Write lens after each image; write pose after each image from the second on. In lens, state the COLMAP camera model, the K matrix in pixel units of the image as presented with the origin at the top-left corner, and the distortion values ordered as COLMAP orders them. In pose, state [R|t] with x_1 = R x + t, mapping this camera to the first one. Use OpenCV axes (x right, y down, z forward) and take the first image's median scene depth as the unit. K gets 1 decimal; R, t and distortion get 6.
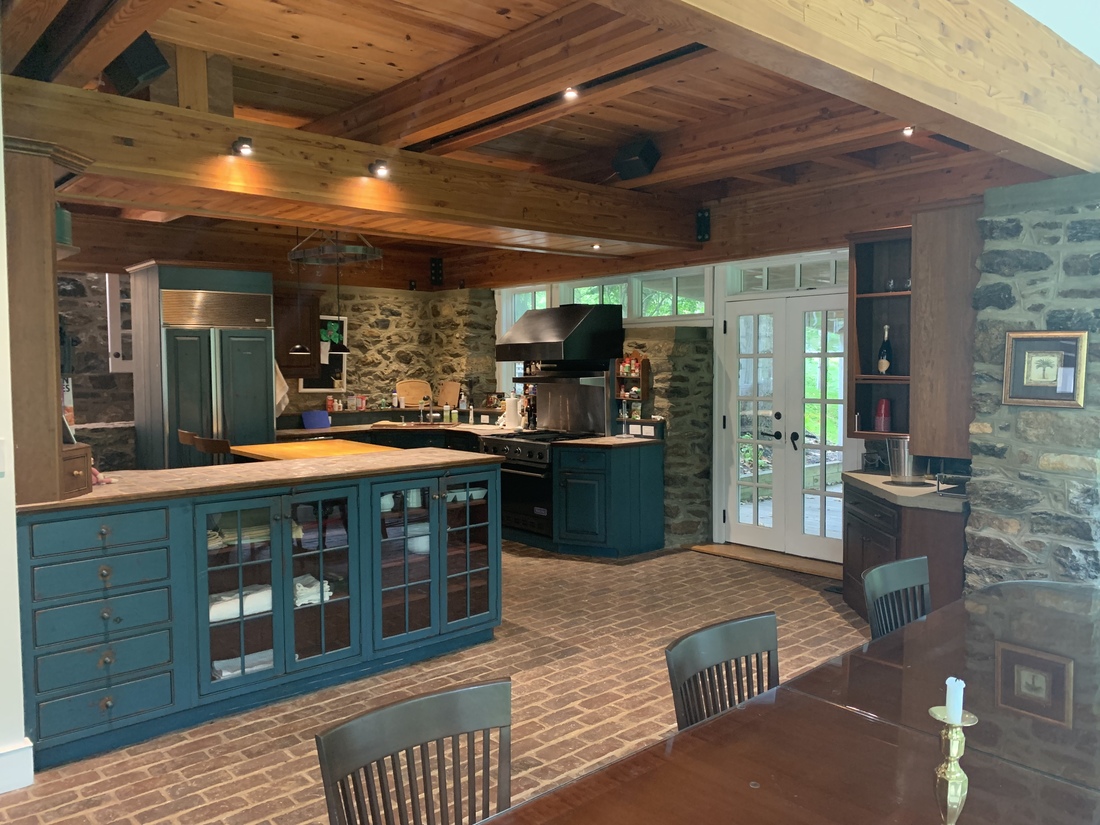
lens RADIAL K [[840.8, 0, 548.1], [0, 840.8, 410.7], [0, 0, 1]] dist [0.035116, -0.019139]
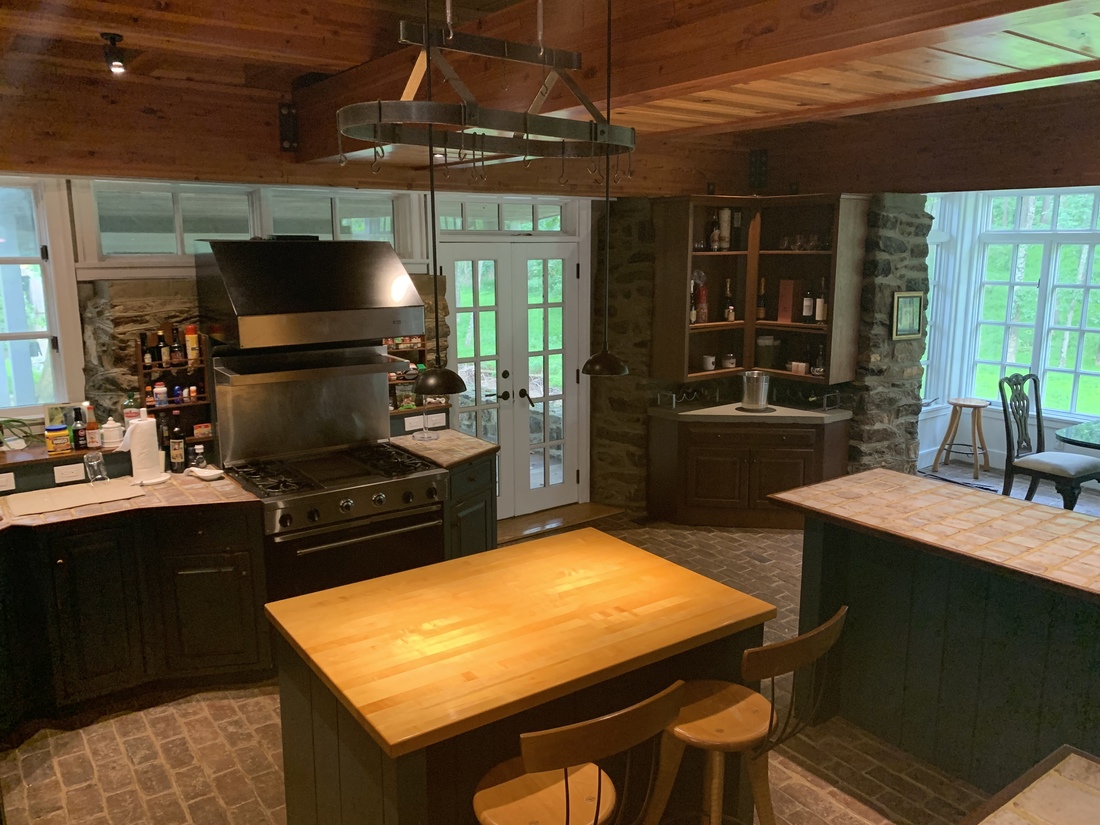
lens RADIAL K [[840.8, 0, 541.6], [0, 840.8, 402.7], [0, 0, 1]] dist [0.035116, -0.019139]
pose [[0.116686, -0.178134, 0.977063, -0.877700], [0.064195, 0.983079, 0.171564, -0.167452], [-0.991092, 0.042704, 0.126147, 1.213975]]
